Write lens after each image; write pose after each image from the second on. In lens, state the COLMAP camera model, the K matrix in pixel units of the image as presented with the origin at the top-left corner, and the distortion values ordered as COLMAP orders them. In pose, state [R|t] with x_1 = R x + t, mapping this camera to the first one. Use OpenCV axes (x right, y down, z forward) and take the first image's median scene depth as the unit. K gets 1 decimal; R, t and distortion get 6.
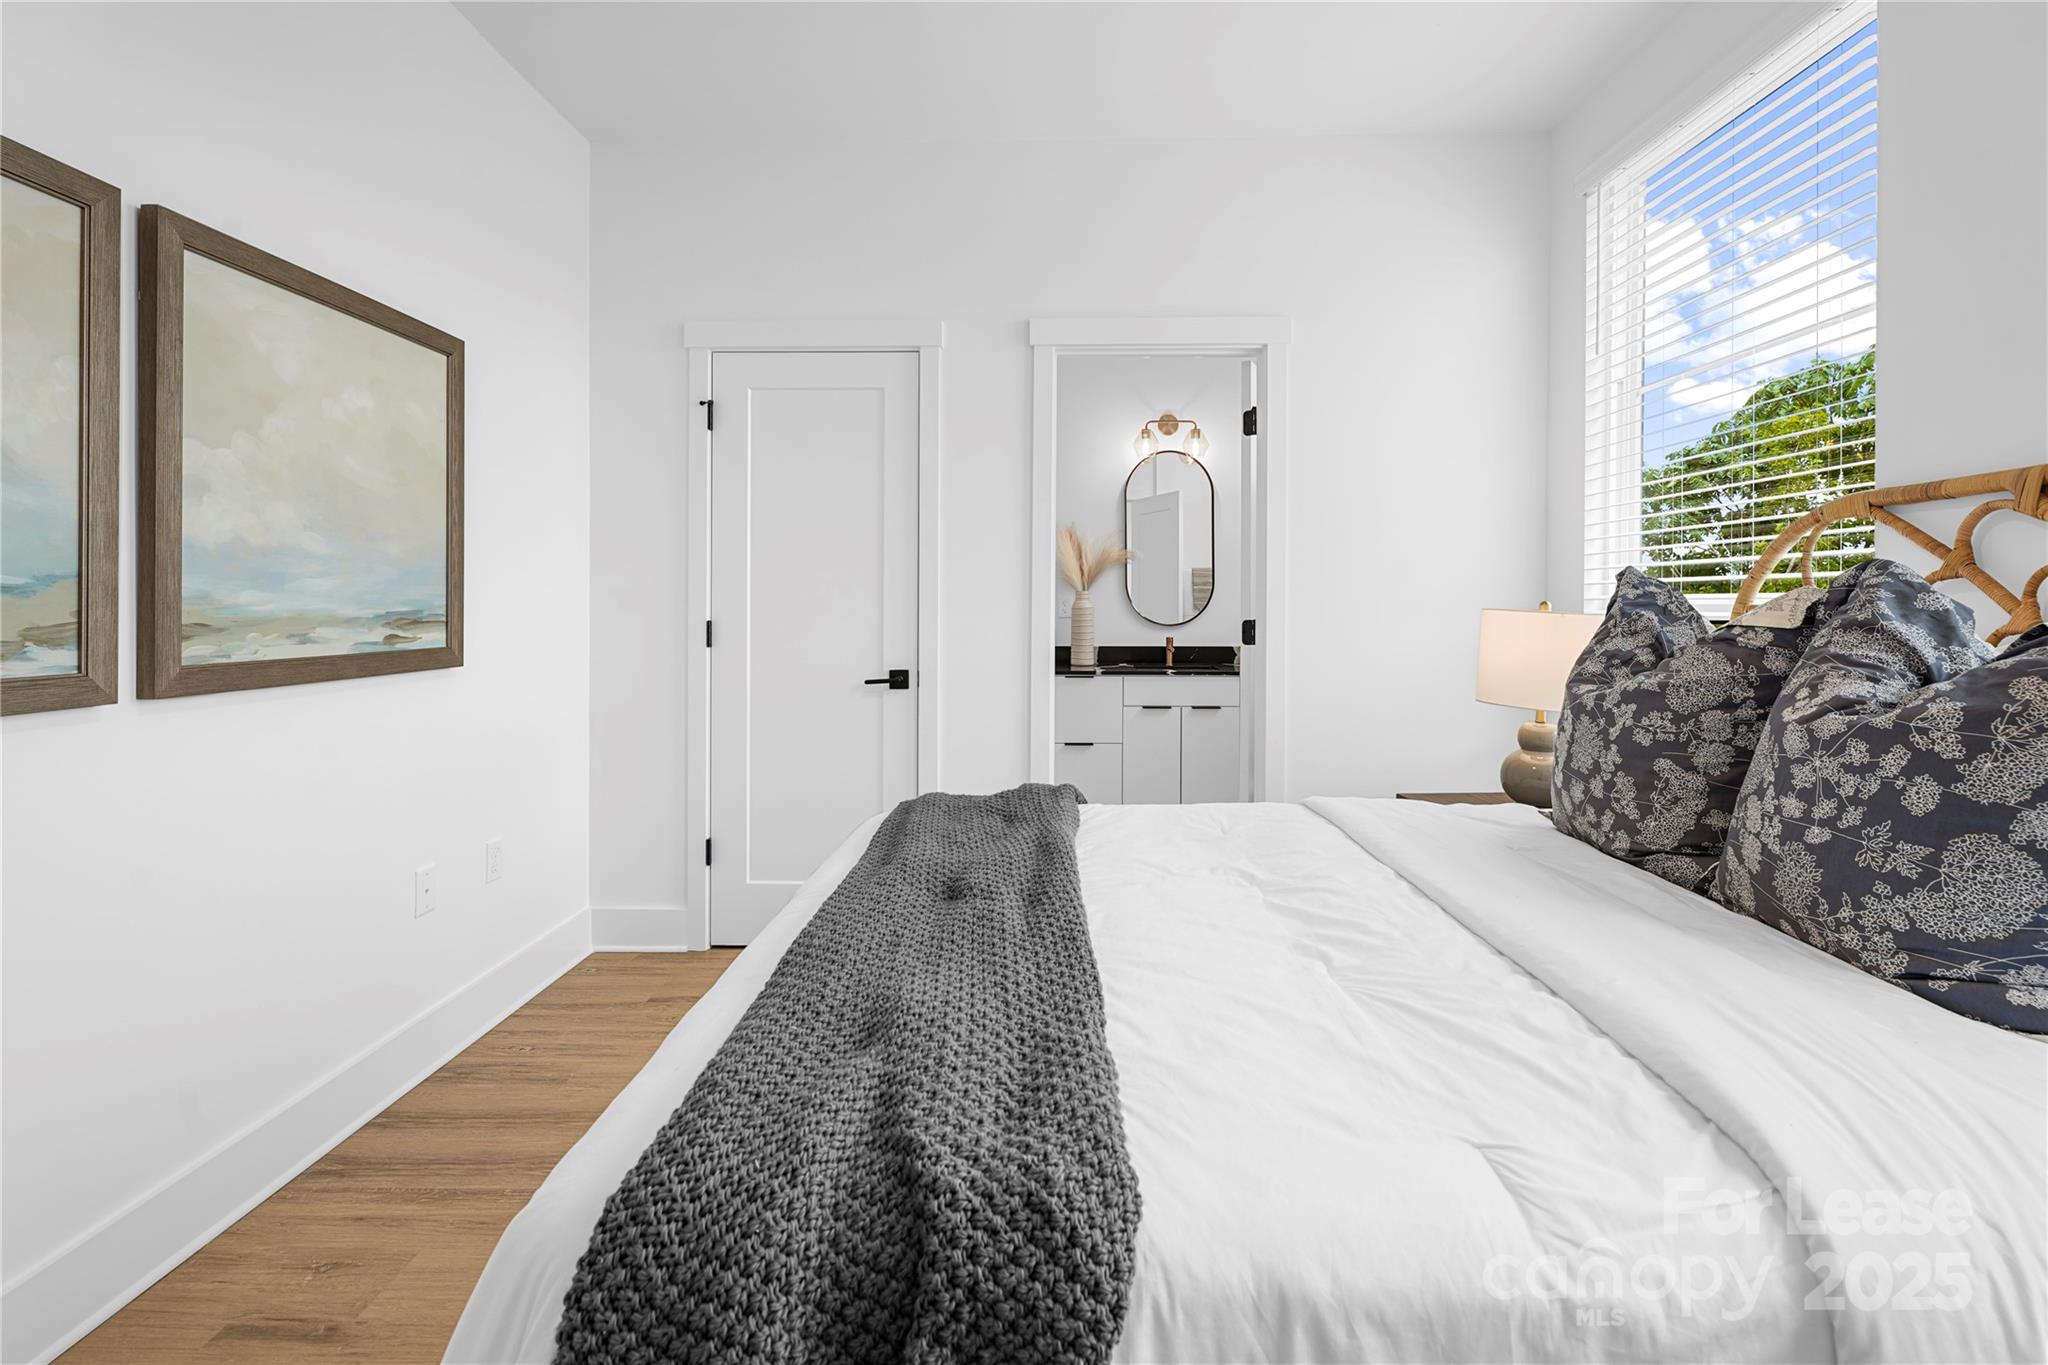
lens RADIAL K [[940.8, 0, 1028.2], [0, 940.8, 612.3], [0, 0, 1]] dist [0.001213, -0.000212]
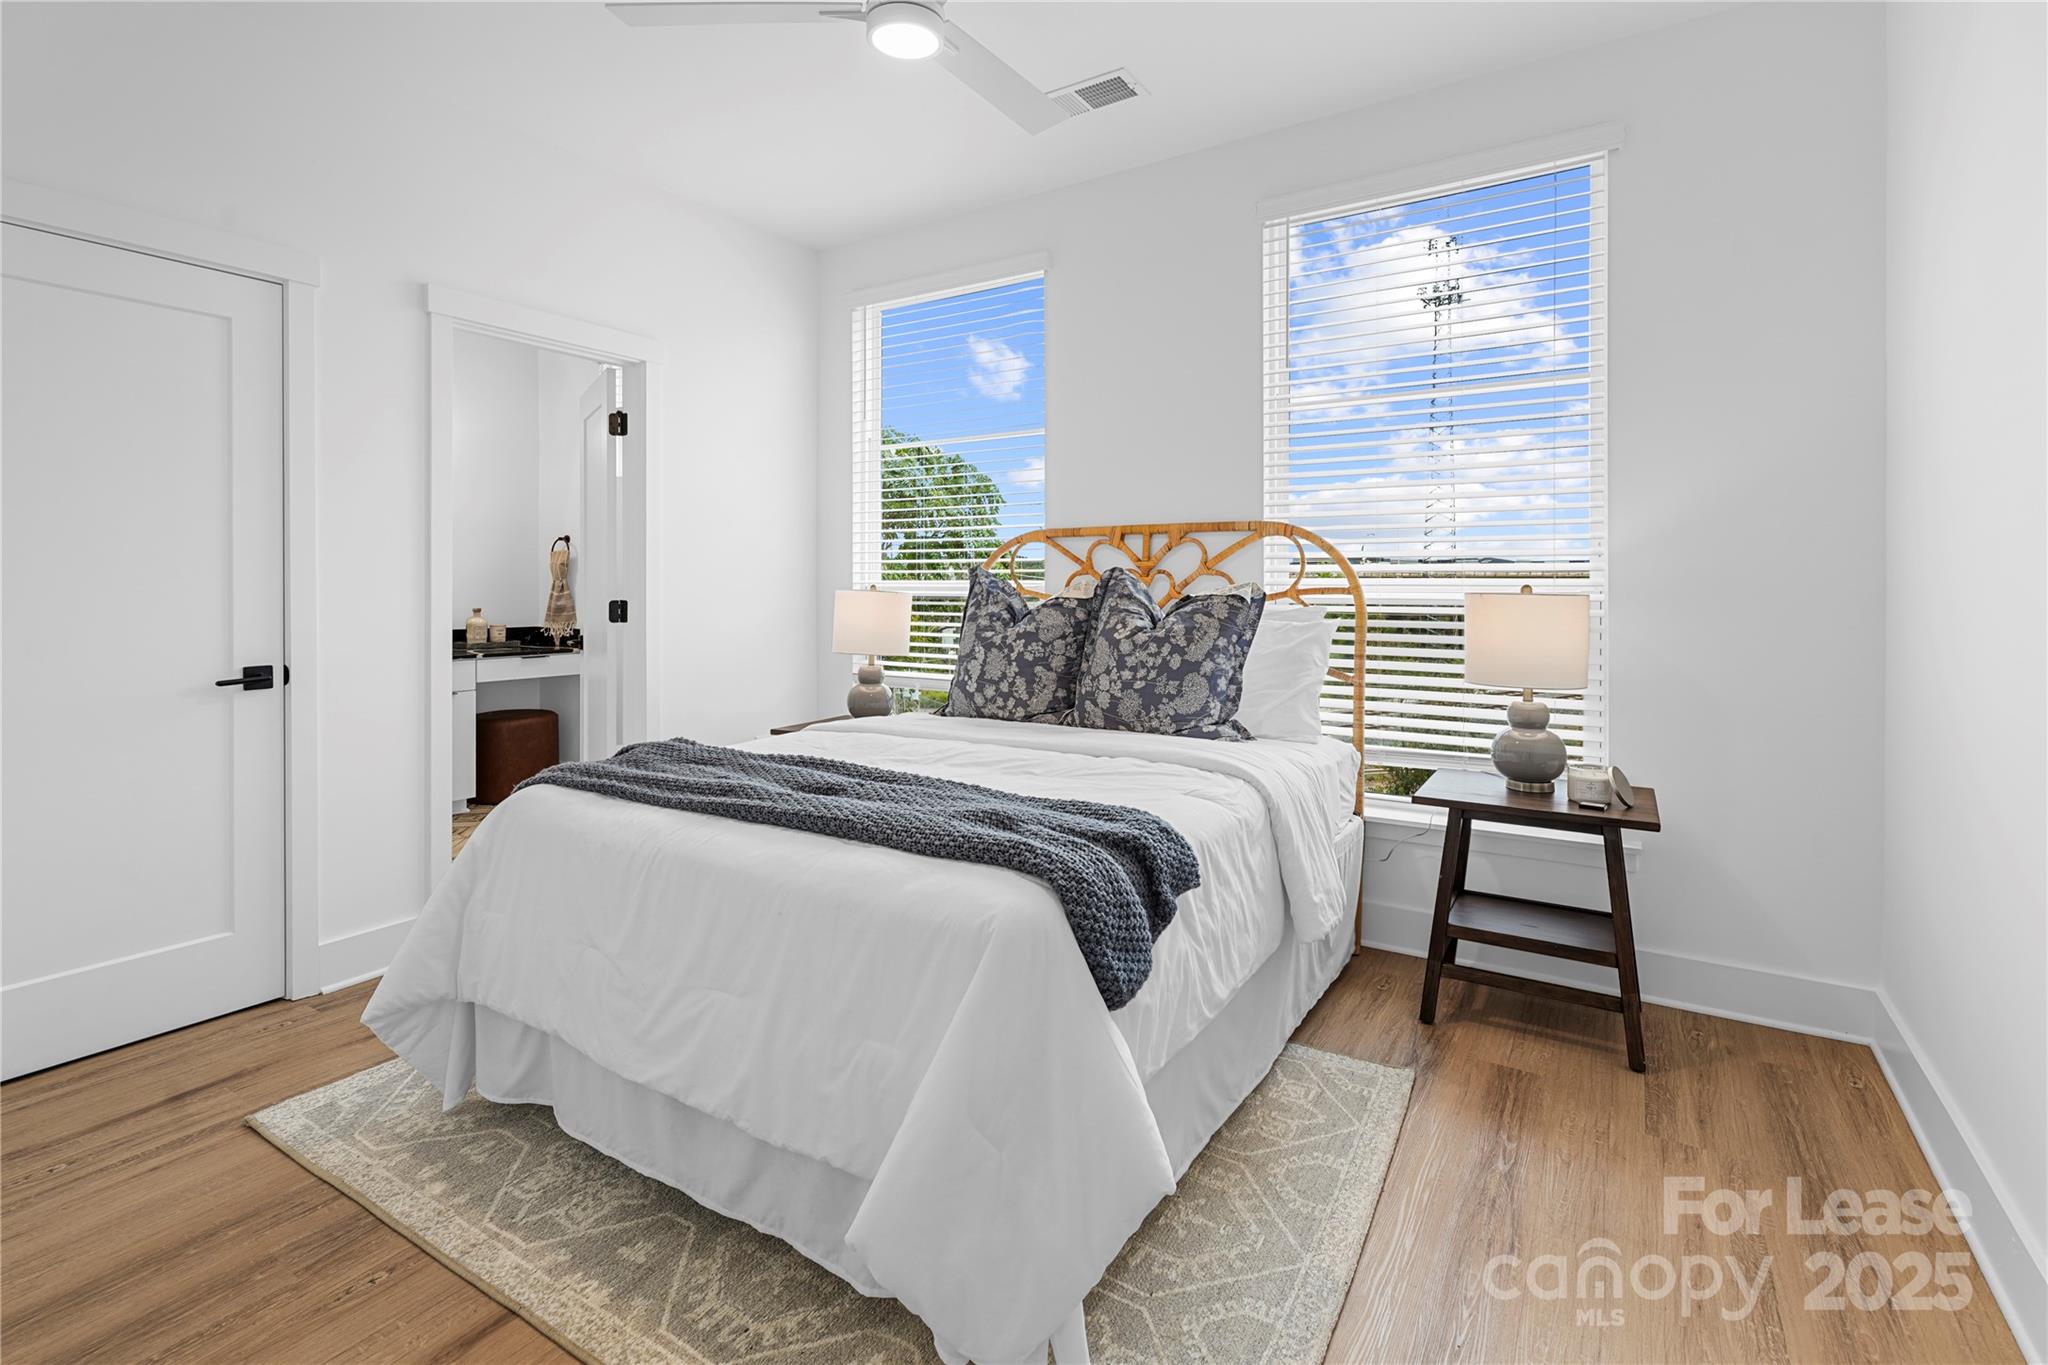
lens RADIAL K [[940.8, 0, 1011.8], [0, 940.8, 590.3], [0, 0, 1]] dist [0.001213, -0.000212]
pose [[0.525152, -0.003074, 0.851003, -0.984803], [0.006079, 0.999982, -0.000139, -0.001827], [-0.850986, 0.005246, 0.525161, 0.019449]]
